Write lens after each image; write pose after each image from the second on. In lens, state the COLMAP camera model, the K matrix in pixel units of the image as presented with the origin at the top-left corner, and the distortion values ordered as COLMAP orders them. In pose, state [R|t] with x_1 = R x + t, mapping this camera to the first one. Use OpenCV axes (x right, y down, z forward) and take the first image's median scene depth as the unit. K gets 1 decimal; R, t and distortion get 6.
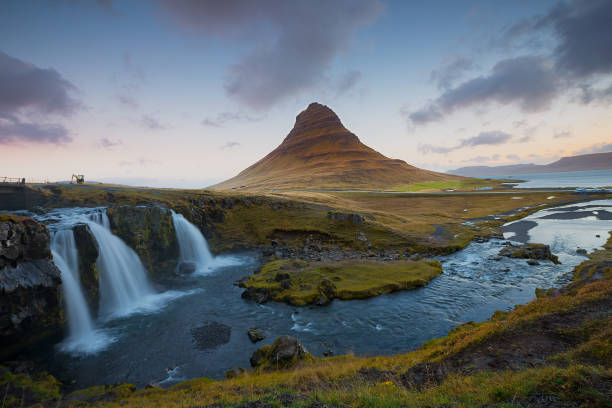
lens RADIAL K [[270.3, 0, 310.2], [0, 270.3, 200.9], [0, 0, 1]] dist [-0.015757, -0.002399]
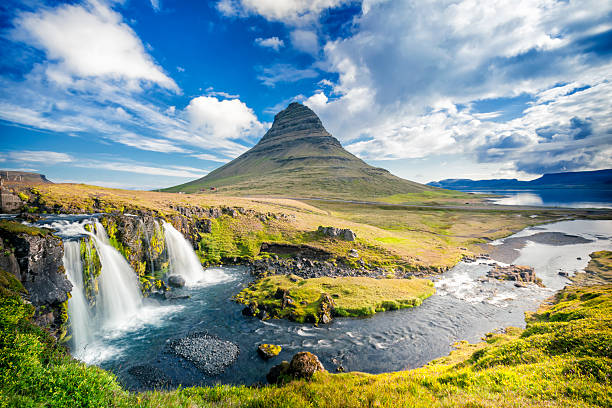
lens RADIAL K [[294.2, 0, 305.5], [0, 294.2, 200.8], [0, 0, 1]] dist [-0.007973, 0.001713]
pose [[0.996152, 0.046524, 0.074274, -0.085415], [-0.044928, 0.998725, -0.023016, -0.029961], [-0.075250, 0.019590, 0.996972, -0.075112]]
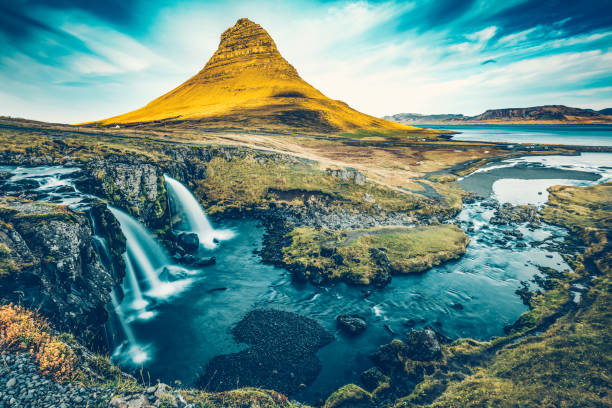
lens RADIAL K [[294.2, 0, 301.9], [0, 294.2, 207.9], [0, 0, 1]] dist [-0.007973, 0.001713]
pose [[0.971718, -0.009475, 0.235952, -0.311382], [-0.041741, 0.976569, 0.211115, -0.044073], [-0.232424, -0.214994, 0.948555, 0.099107]]
